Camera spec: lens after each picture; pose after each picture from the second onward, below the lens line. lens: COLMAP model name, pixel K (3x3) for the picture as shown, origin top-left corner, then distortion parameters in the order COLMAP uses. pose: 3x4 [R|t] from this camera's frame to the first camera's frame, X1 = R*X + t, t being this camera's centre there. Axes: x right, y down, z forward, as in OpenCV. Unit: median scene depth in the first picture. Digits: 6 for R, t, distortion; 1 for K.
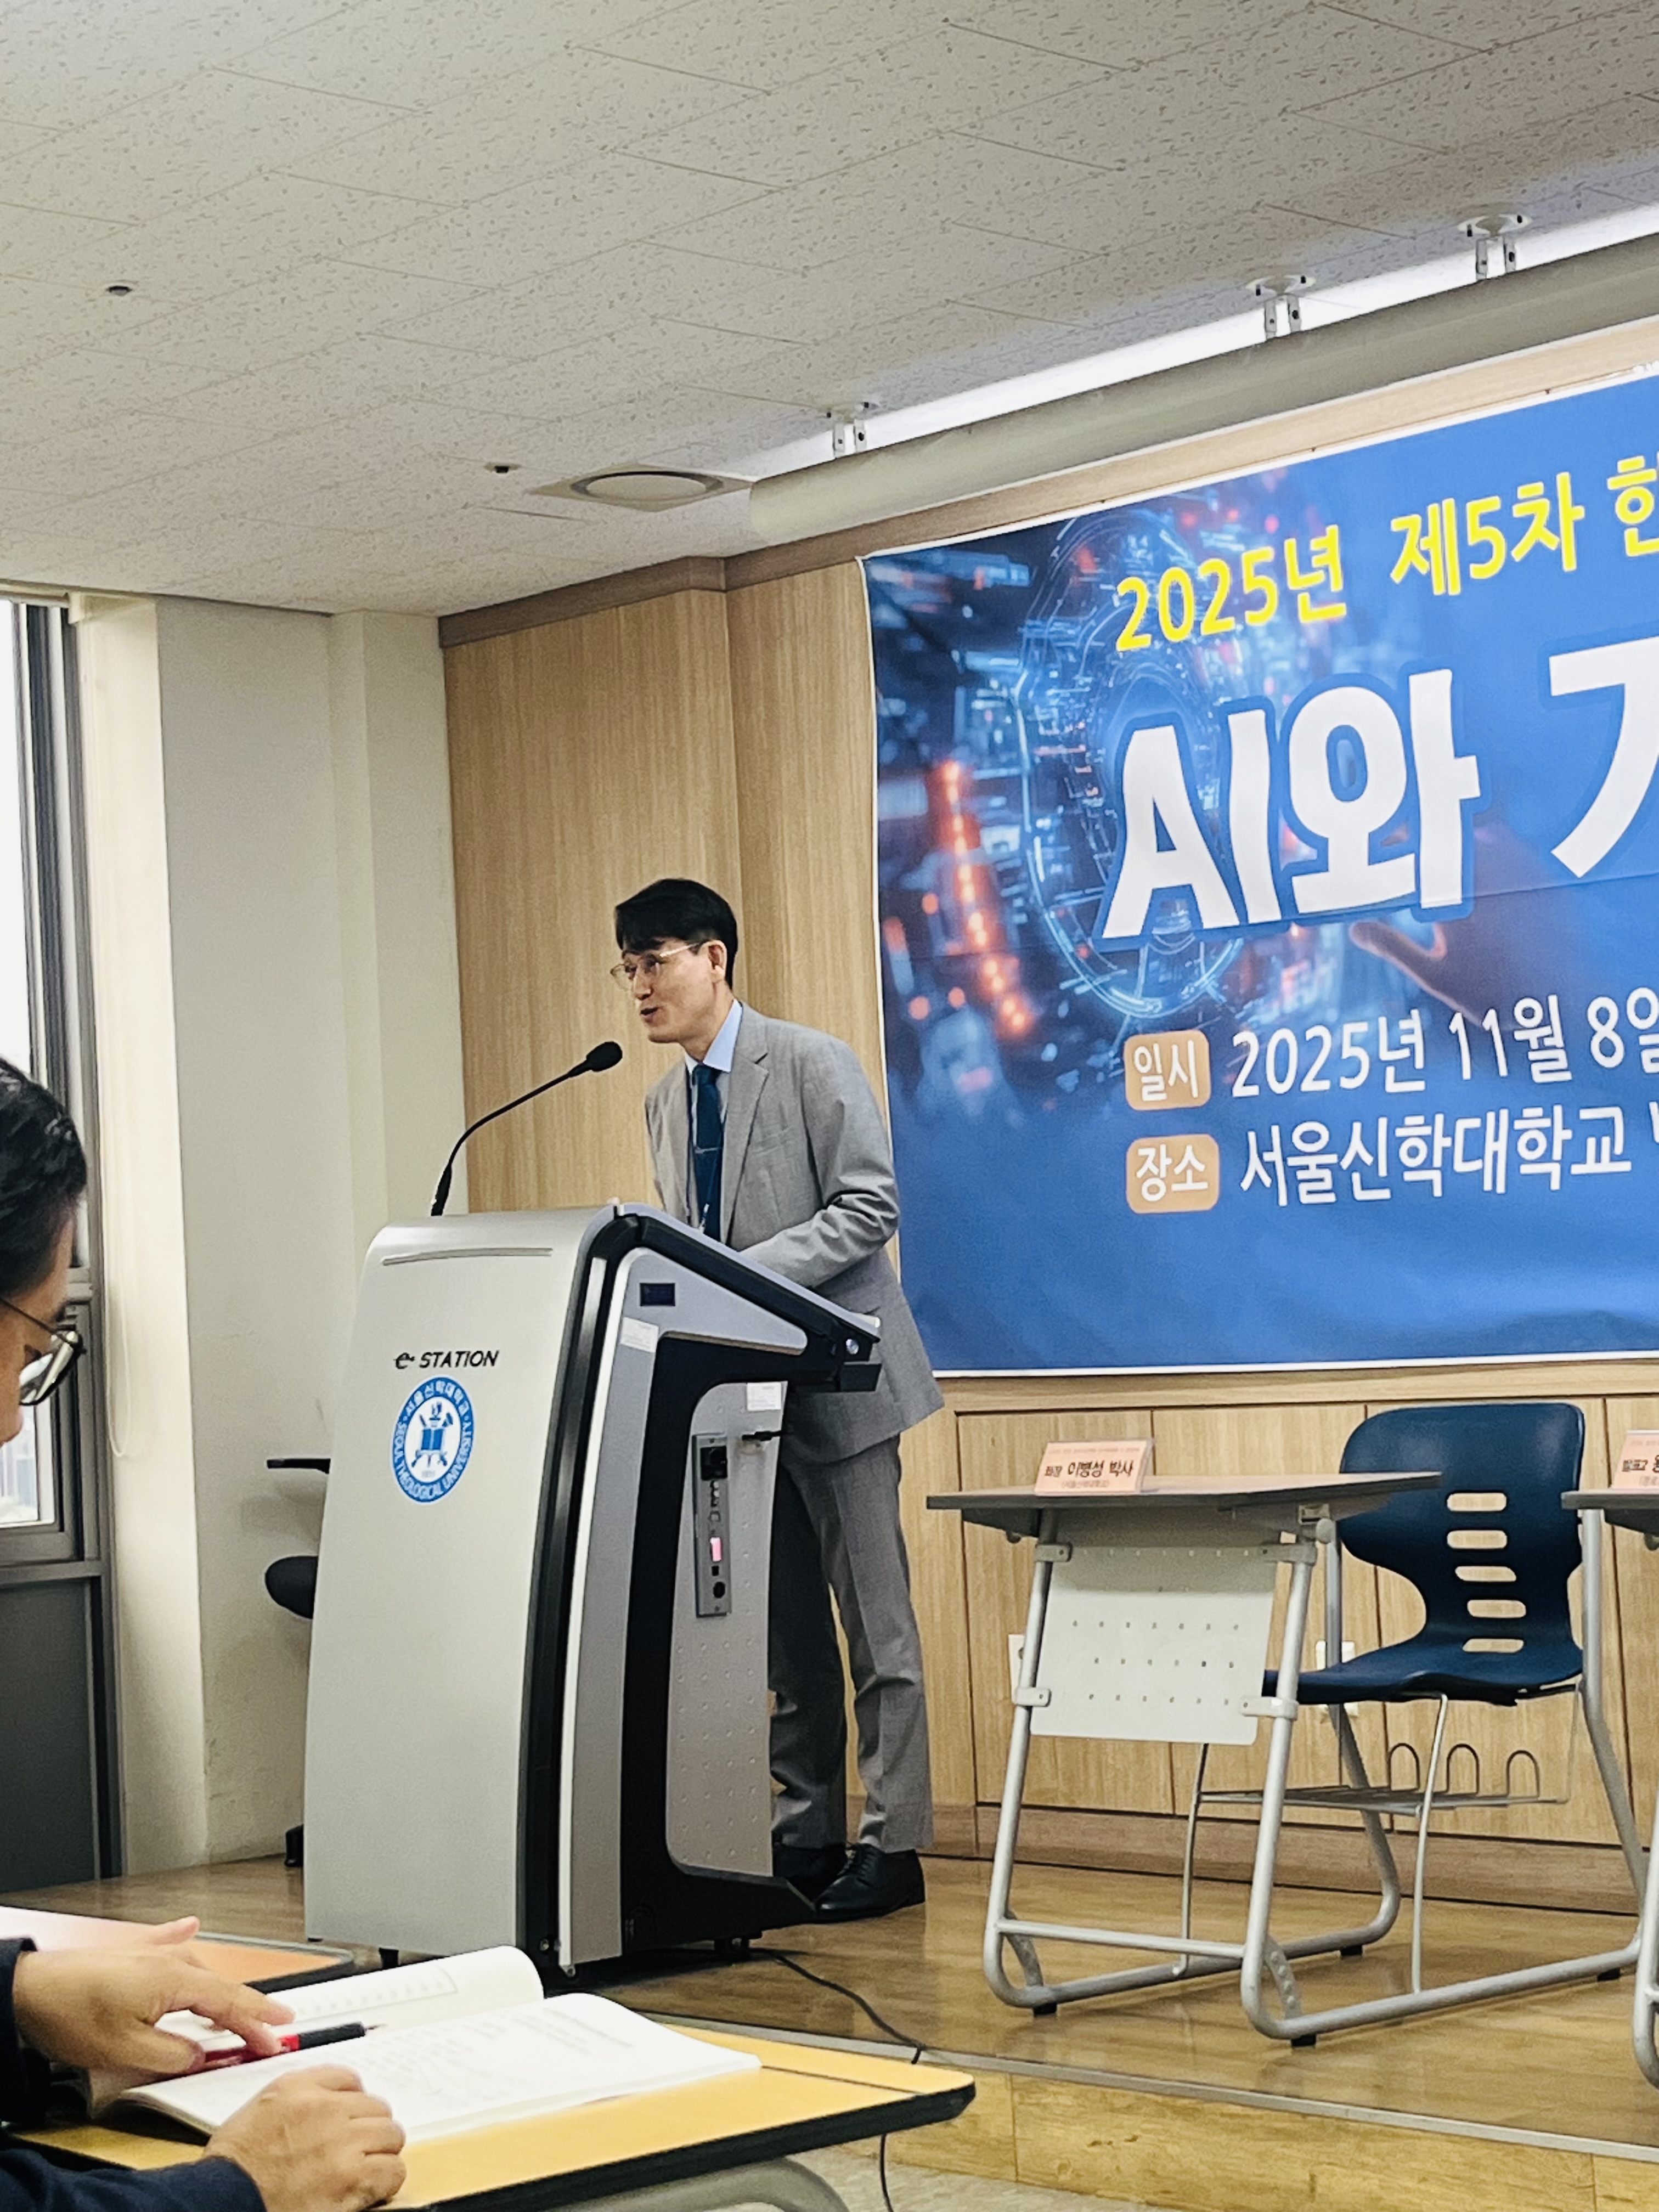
lens RADIAL K [[4201.4, 0, 777.4], [0, 4201.4, 1102.7], [0, 0, 1]] dist [0.279963, 0.000000]
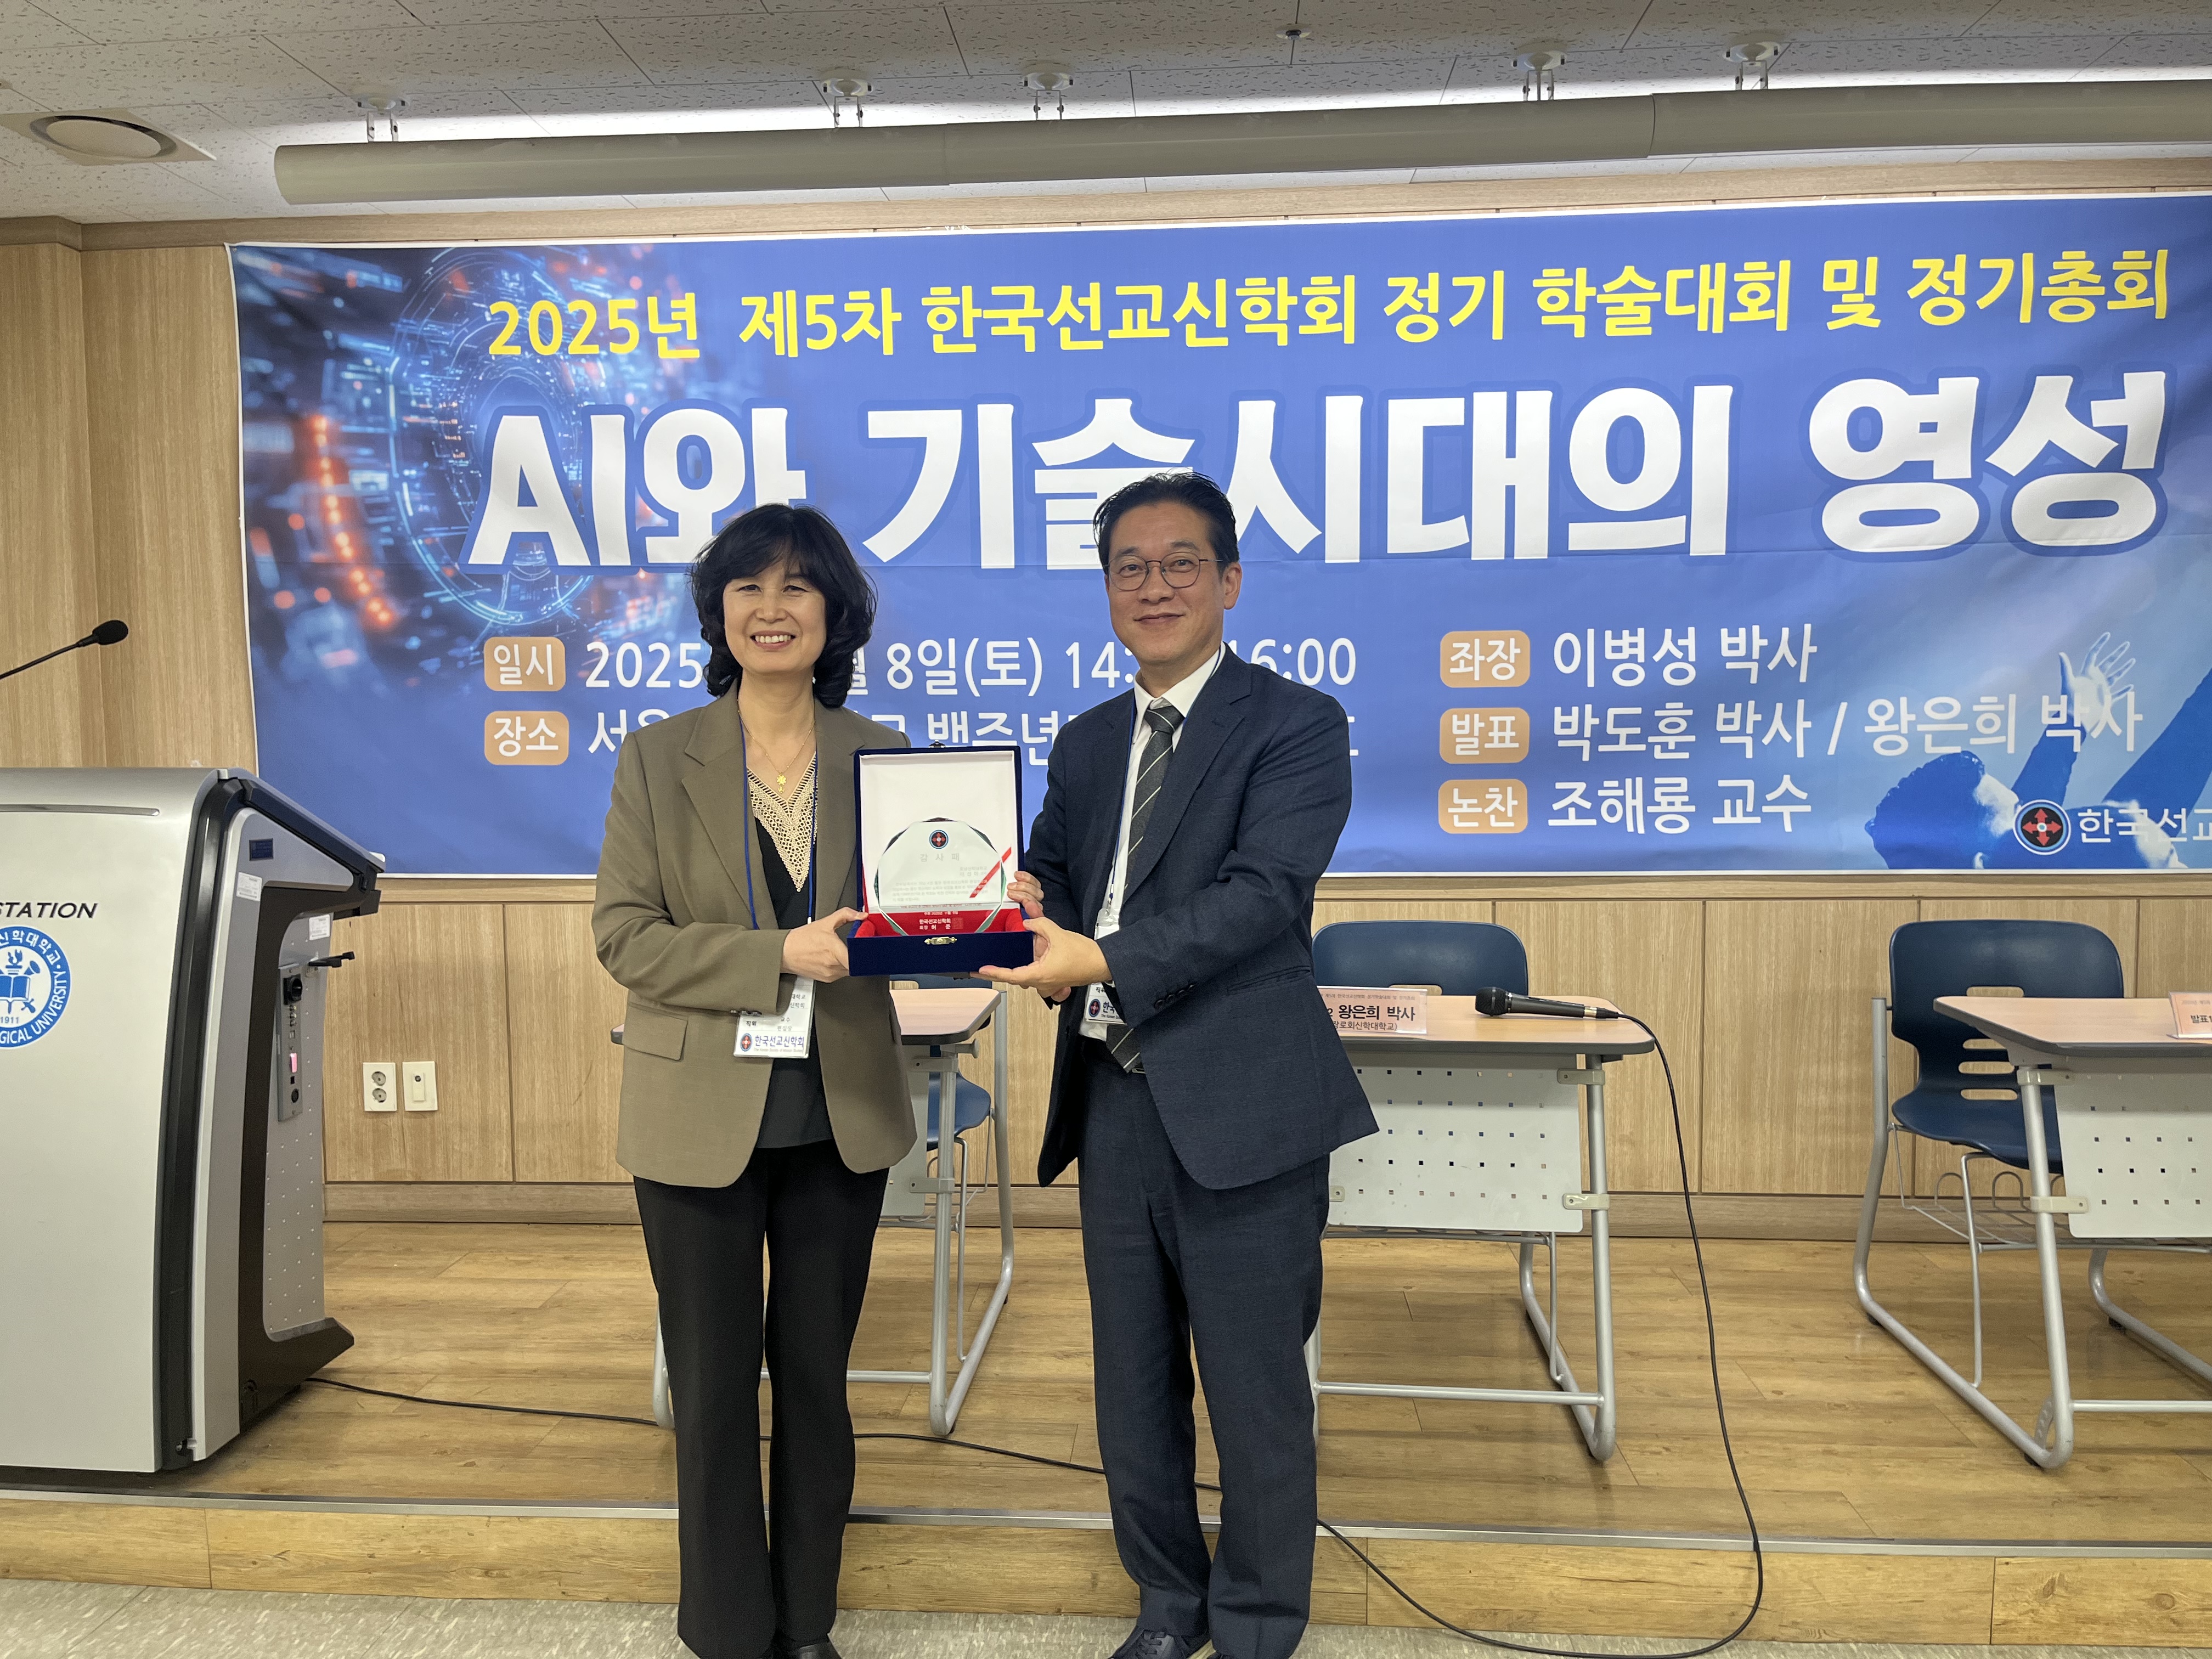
lens RADIAL K [[1703.2, 0, 1096.8], [0, 1703.2, 824.2], [0, 0, 1]] dist [0.074700, -0.079781]
pose [[0.737234, -0.002691, 0.675632, -0.157596], [-0.061328, 0.995597, 0.070885, -0.006856], [-0.672848, -0.093694, 0.733824, 0.456935]]
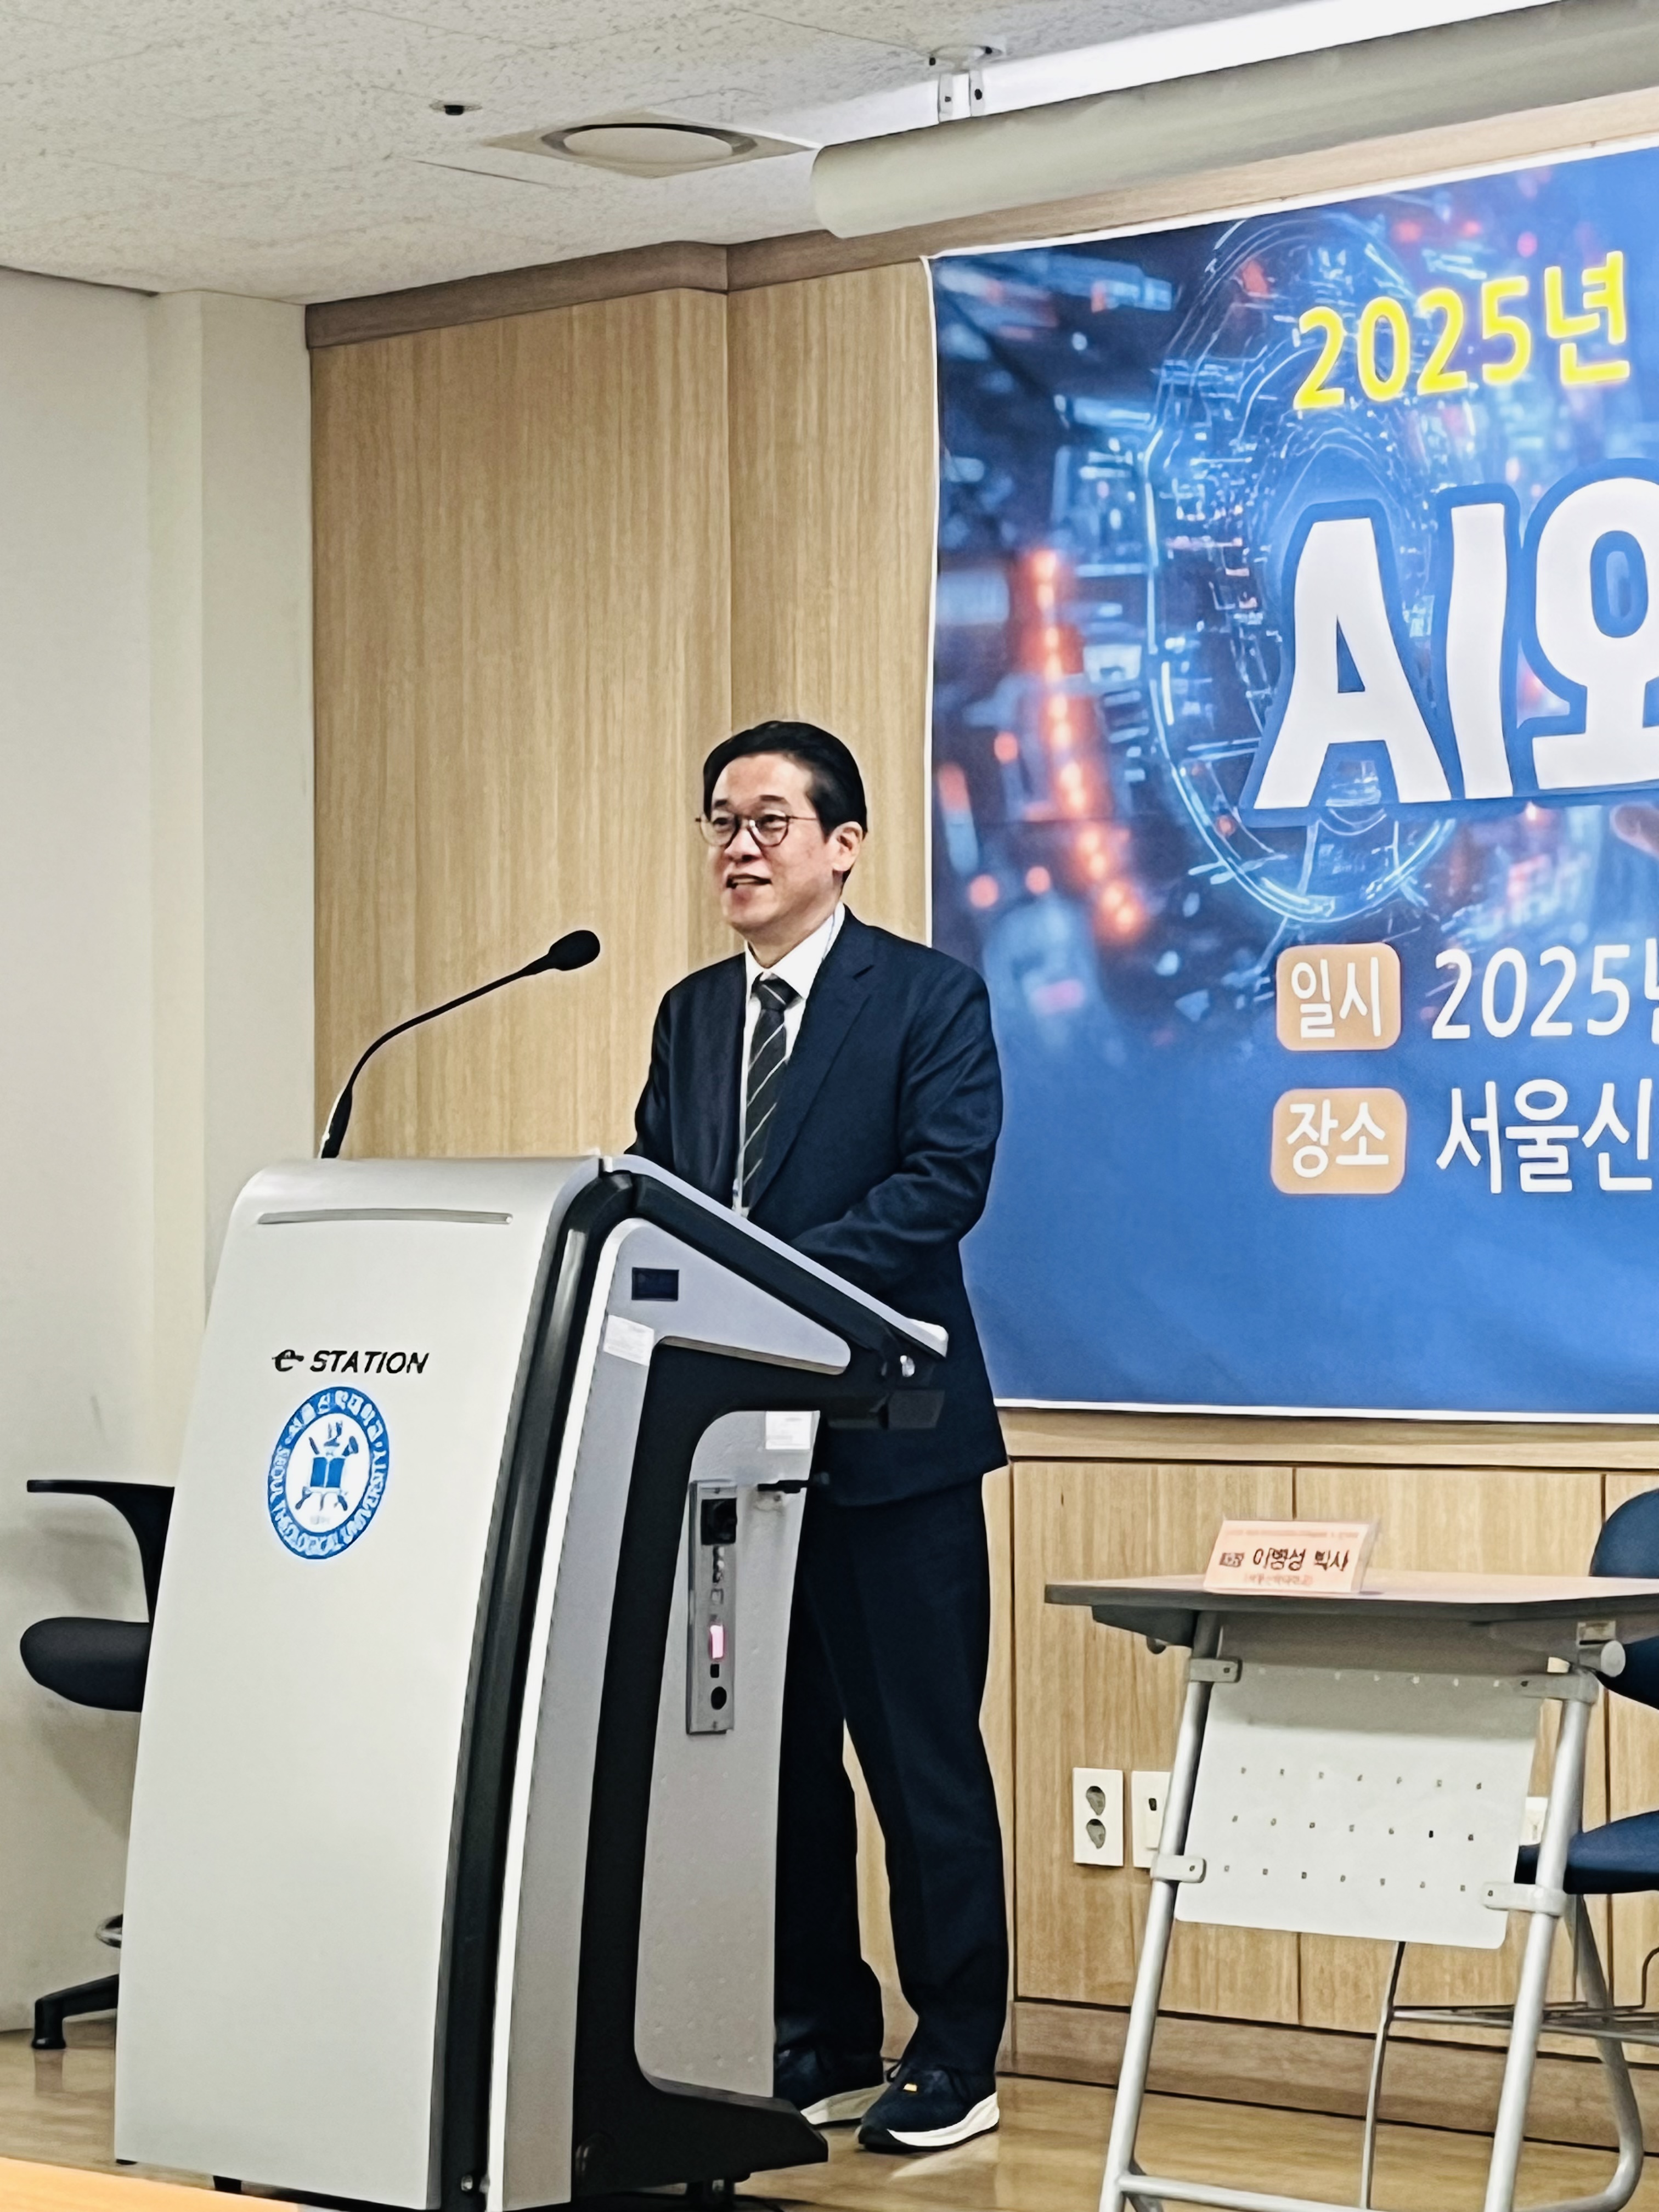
lens RADIAL K [[5858.1, 0, 810.6], [0, 5858.1, 1103.0], [0, 0, 1]] dist [0.263490, 0.000000]
pose [[0.997730, 0.044821, 0.050267, -0.048071], [-0.045876, 0.998746, 0.020031, -0.005734], [-0.049306, -0.022291, 0.998535, 0.003022]]
